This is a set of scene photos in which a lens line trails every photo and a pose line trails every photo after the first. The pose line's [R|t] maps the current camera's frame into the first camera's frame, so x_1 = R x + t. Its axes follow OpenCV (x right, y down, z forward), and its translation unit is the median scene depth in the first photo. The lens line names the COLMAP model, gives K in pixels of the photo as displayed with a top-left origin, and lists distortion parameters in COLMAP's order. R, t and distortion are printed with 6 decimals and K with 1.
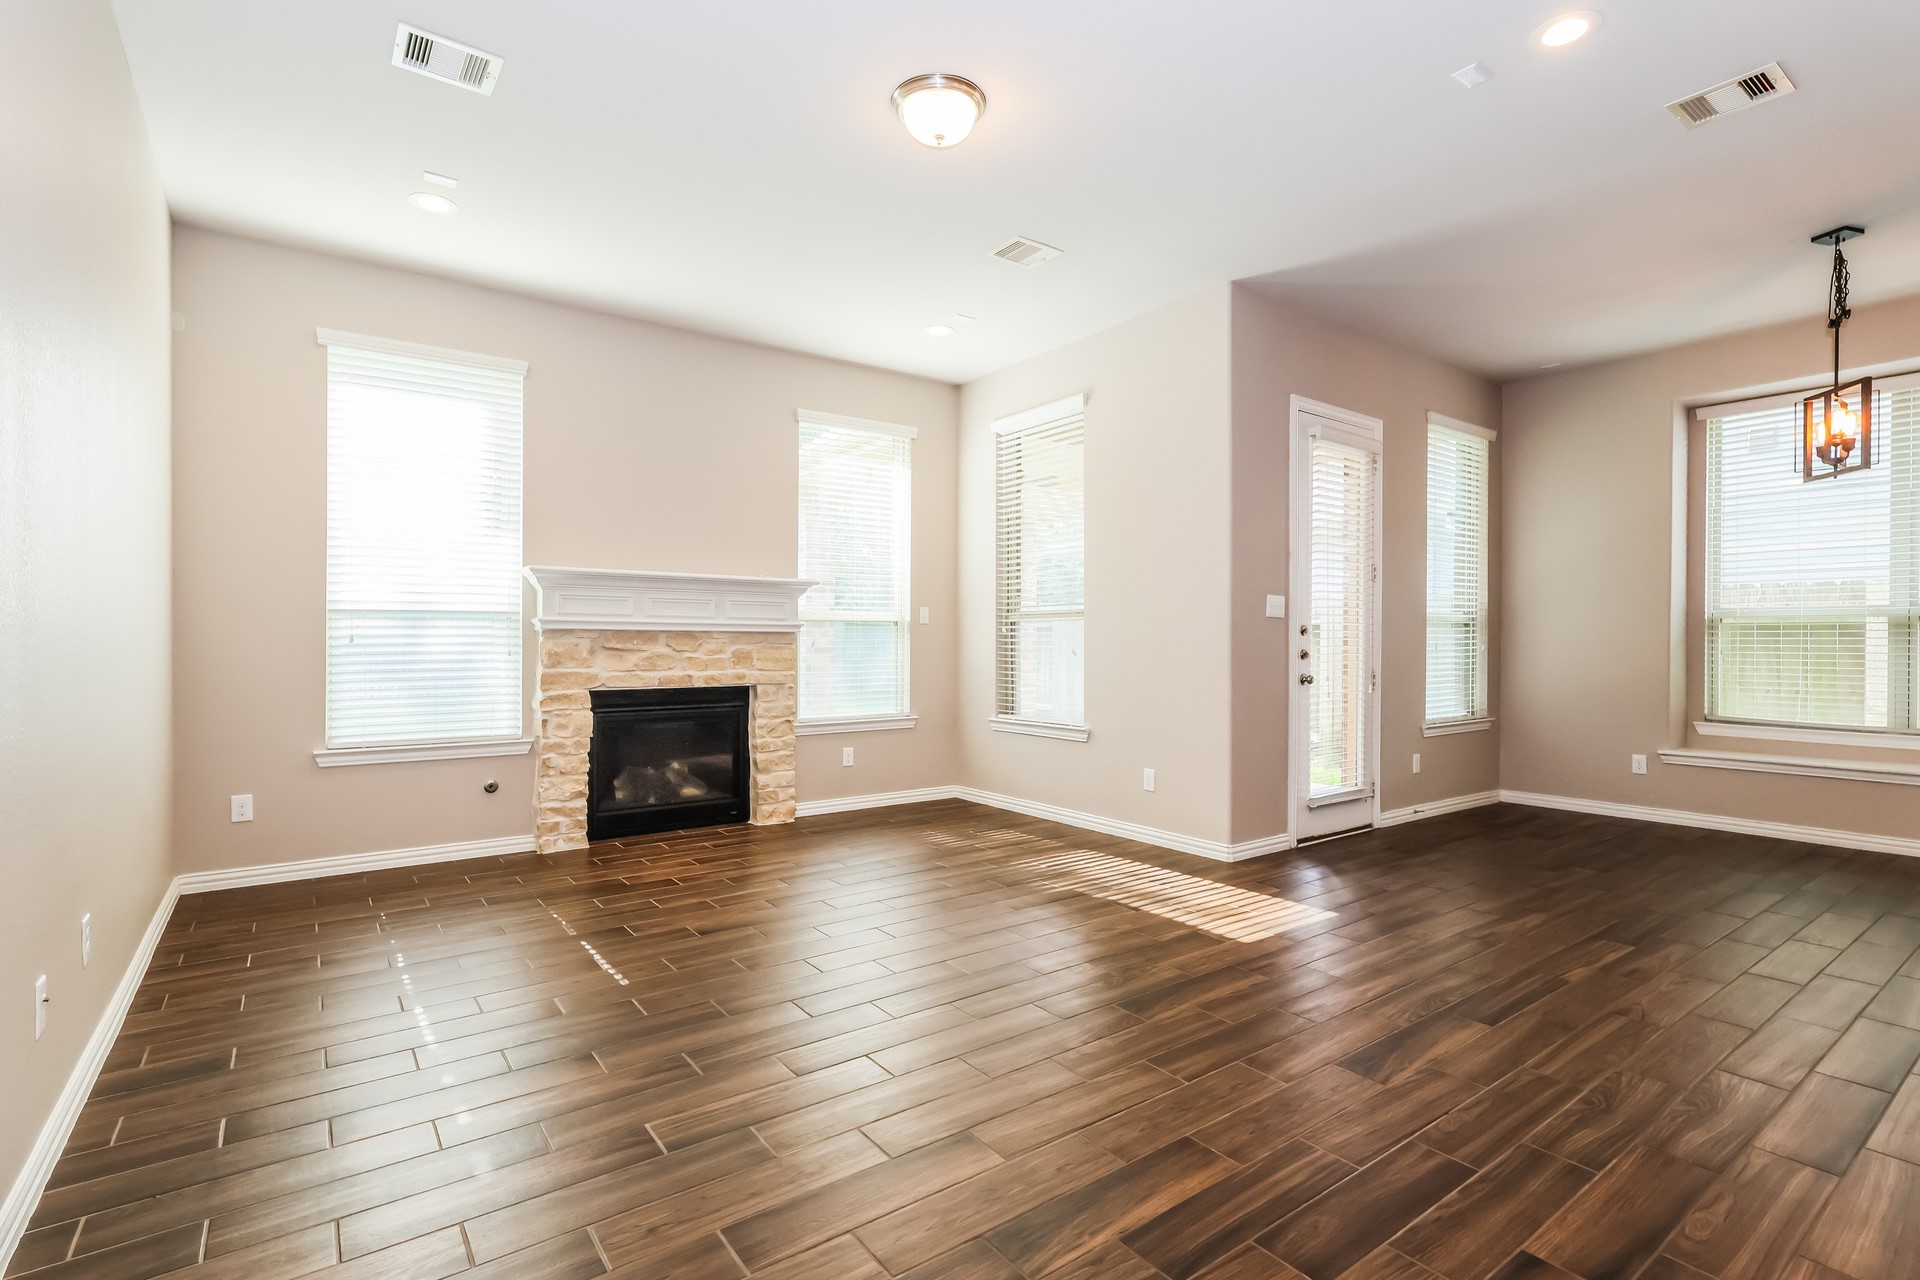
lens RADIAL K [[893.9, 0, 949.9], [0, 893.9, 647.9], [0, 0, 1]] dist [-0.001072, -0.000422]
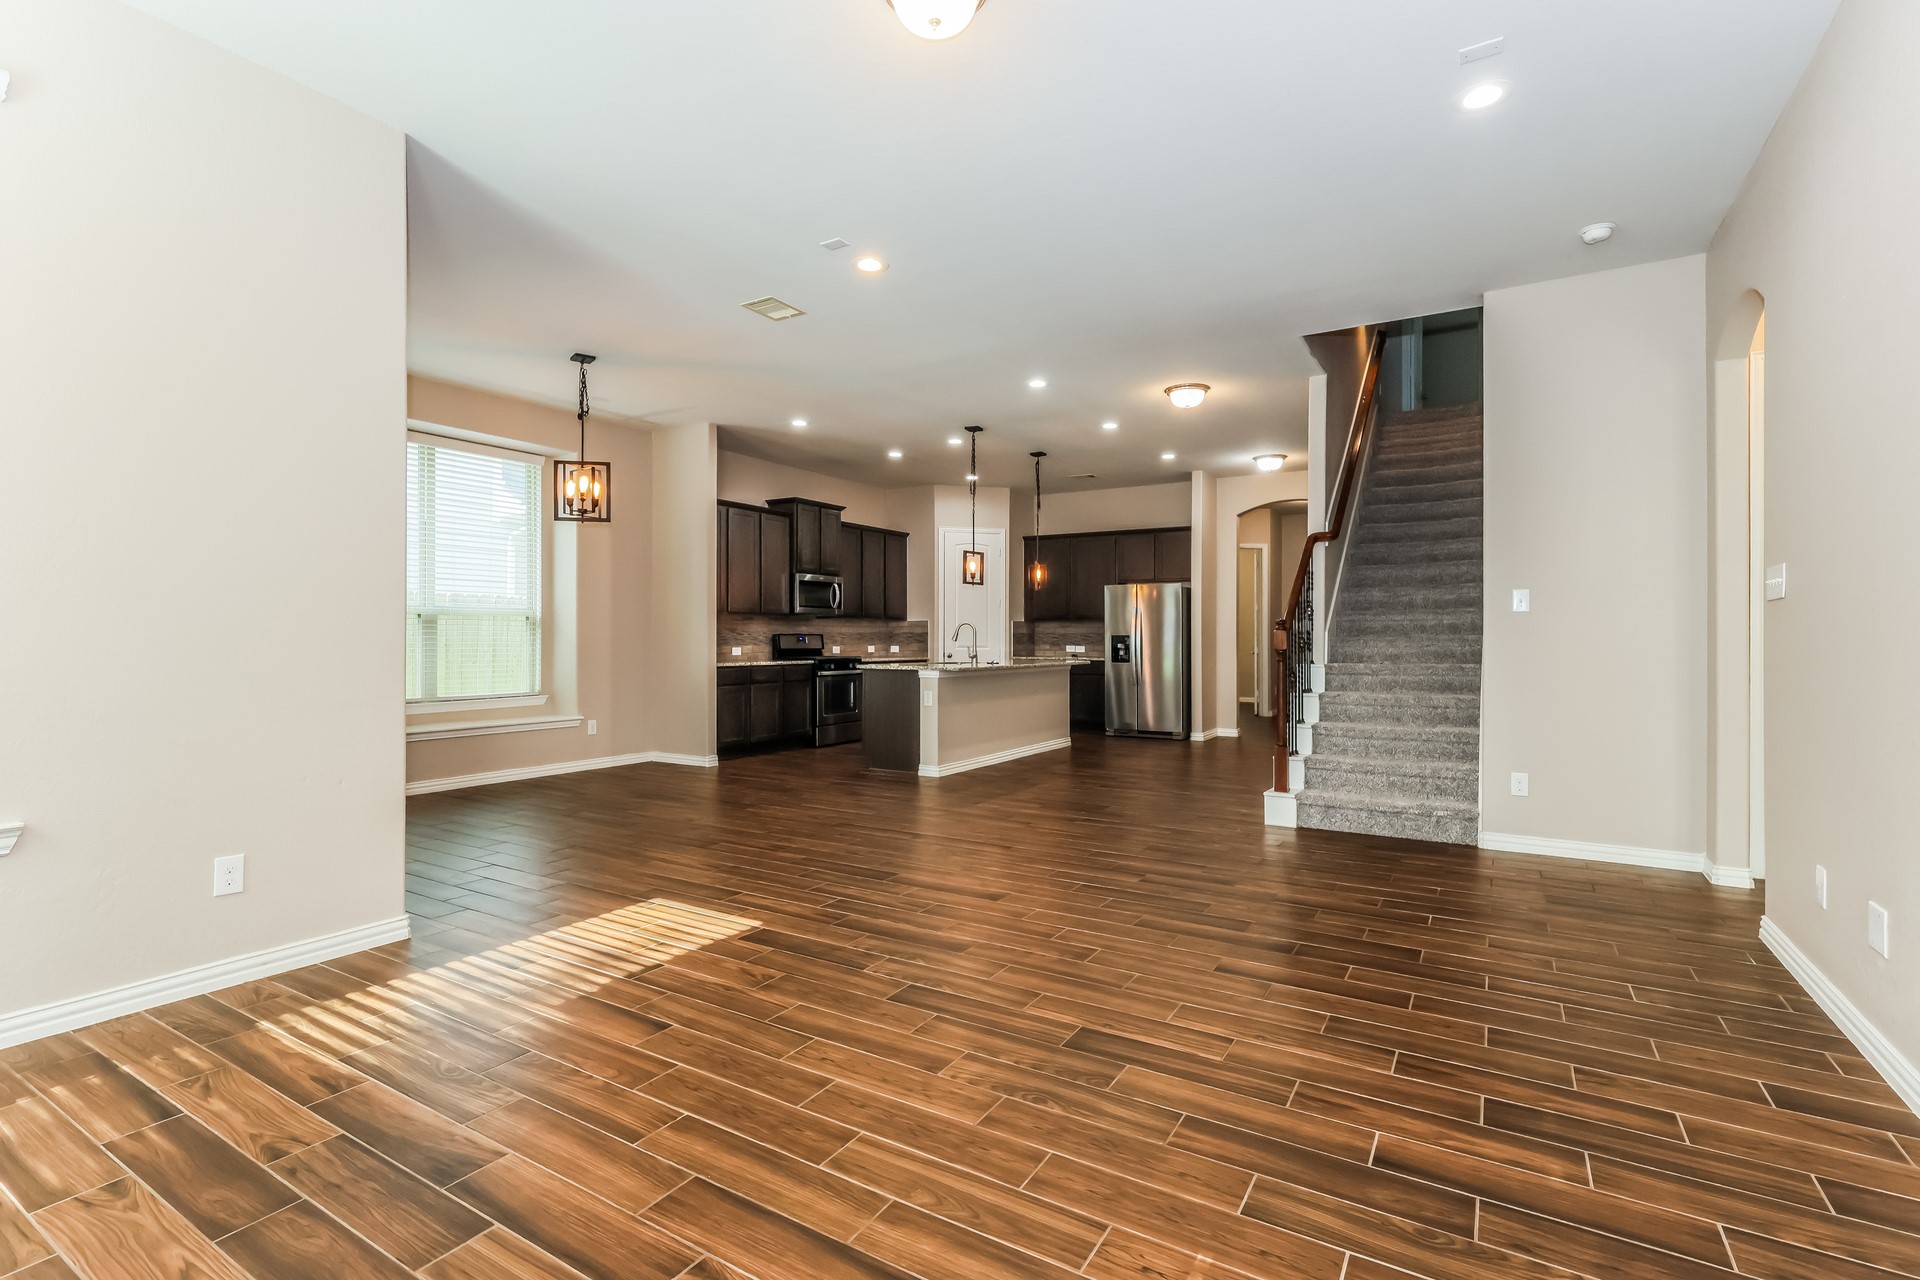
lens RADIAL K [[893.9, 0, 955.5], [0, 893.9, 636.2], [0, 0, 1]] dist [-0.001072, -0.000422]
pose [[-0.383985, -0.003007, 0.923335, -0.602045], [-0.001747, 0.999995, 0.002530, -0.010097], [-0.923338, -0.000641, -0.383988, 0.986114]]
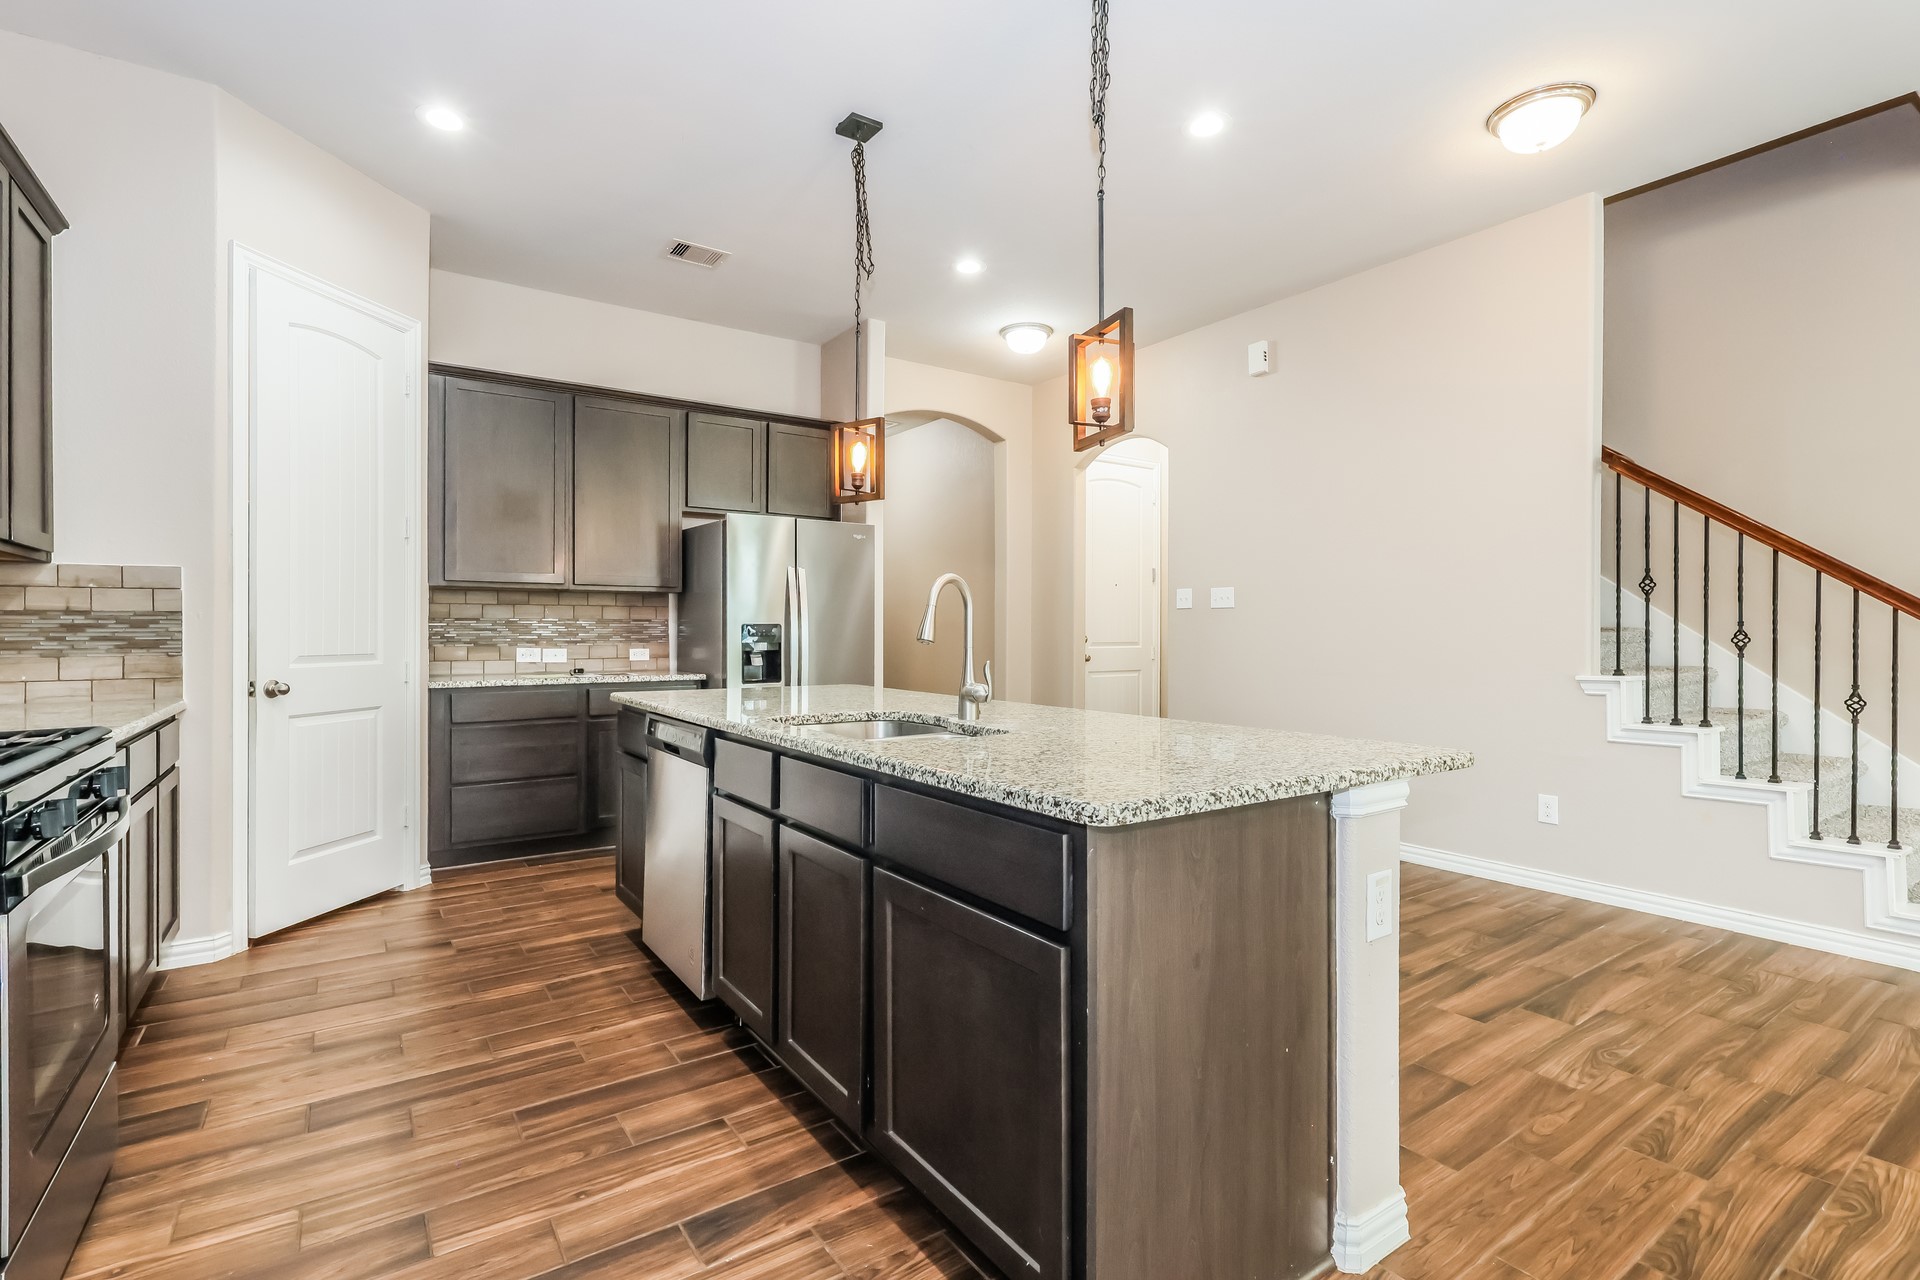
lens RADIAL K [[893.9, 0, 953.0], [0, 893.9, 630.7], [0, 0, 1]] dist [-0.001072, -0.000422]
pose [[-0.999623, -0.004609, 0.027054, 1.253287], [-0.004517, 0.999984, 0.003474, -0.003620], [-0.027069, 0.003350, -0.999628, 0.750758]]
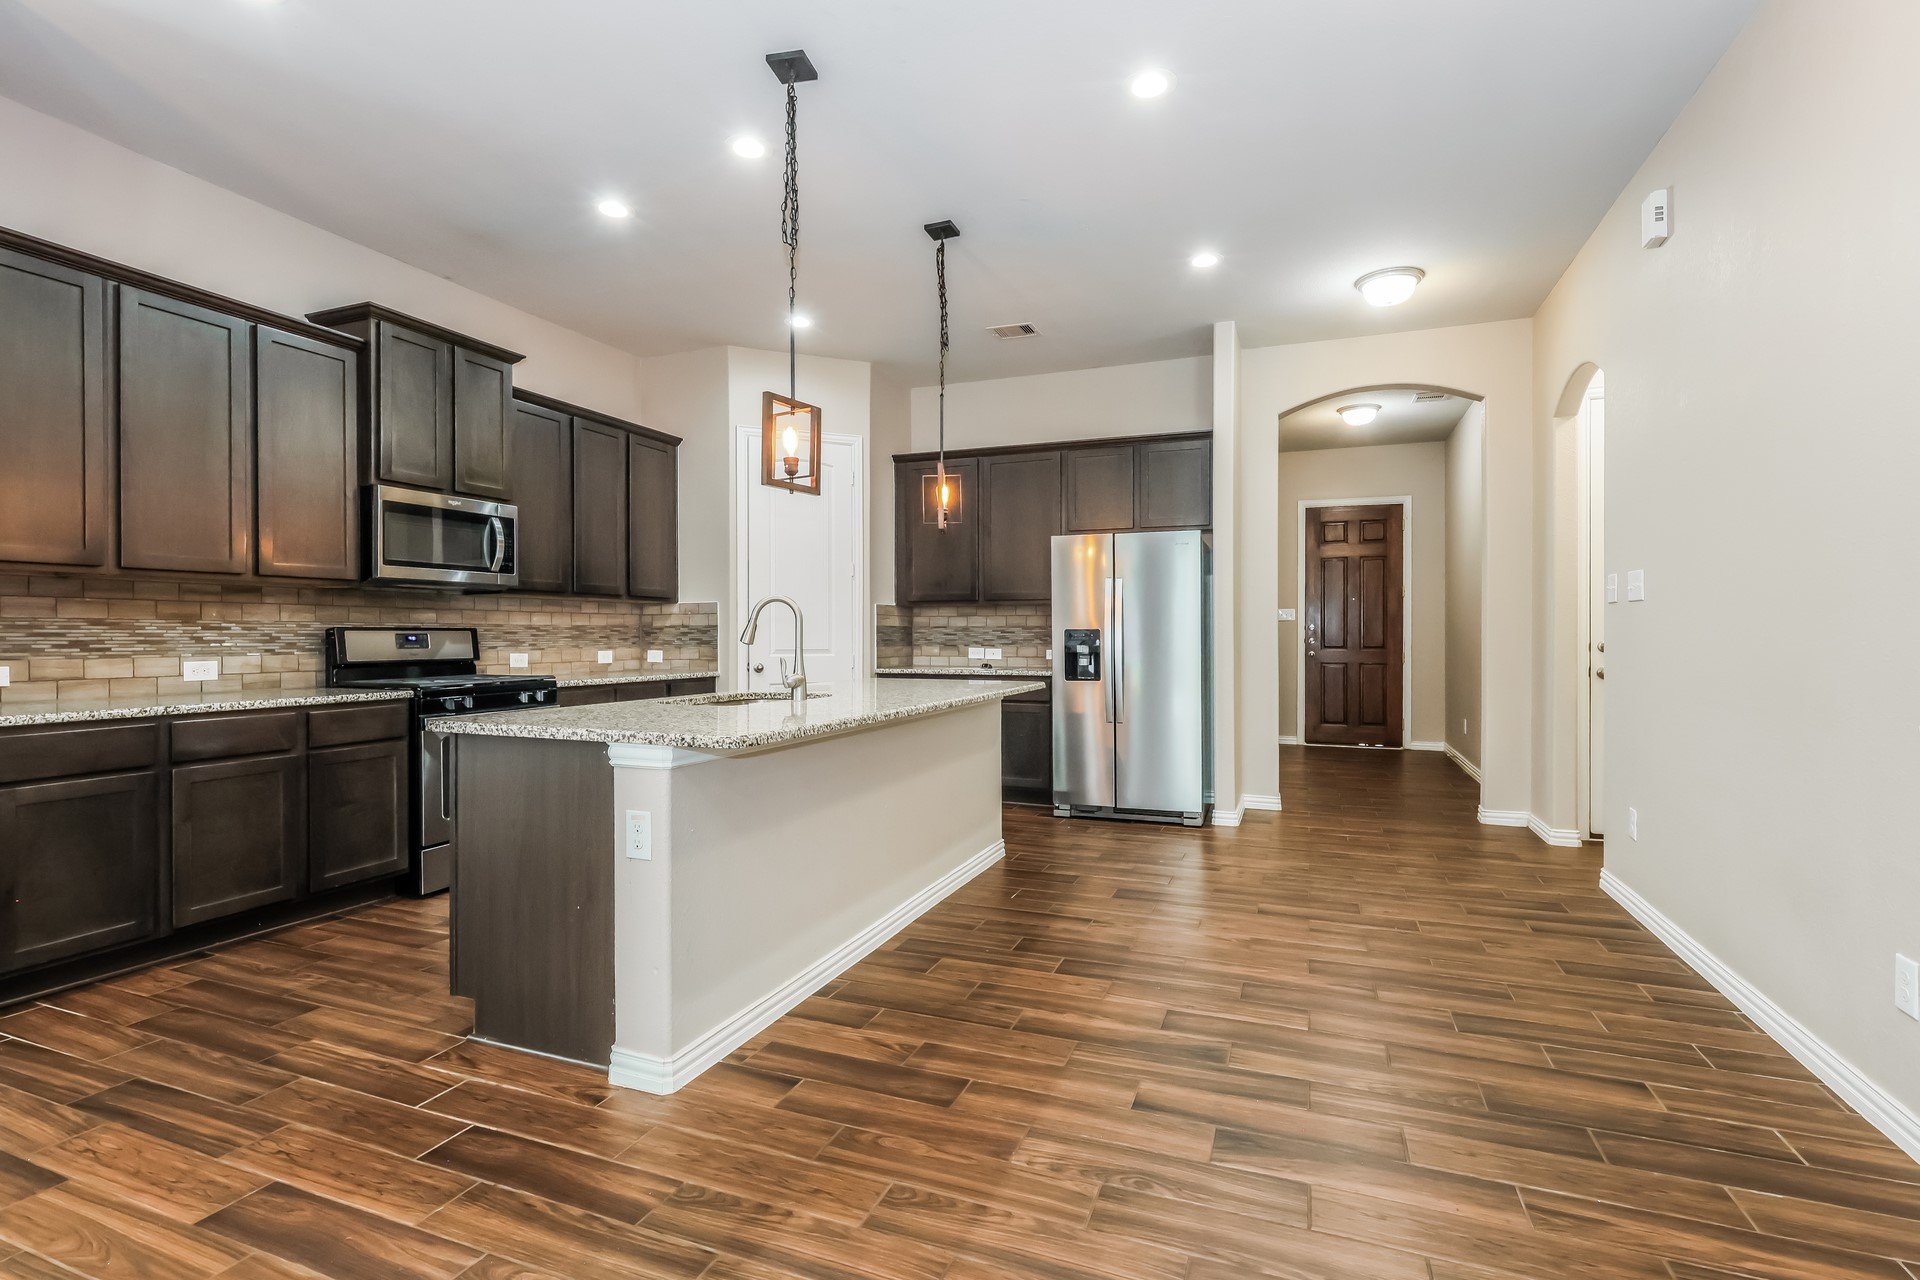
lens RADIAL K [[893.9, 0, 946.0], [0, 893.9, 646.6], [0, 0, 1]] dist [-0.001072, -0.000422]
pose [[-0.530555, -0.015265, 0.847513, 0.512228], [0.000725, 0.999829, 0.018462, -0.006325], [-0.847650, 0.010410, -0.530453, 0.477158]]
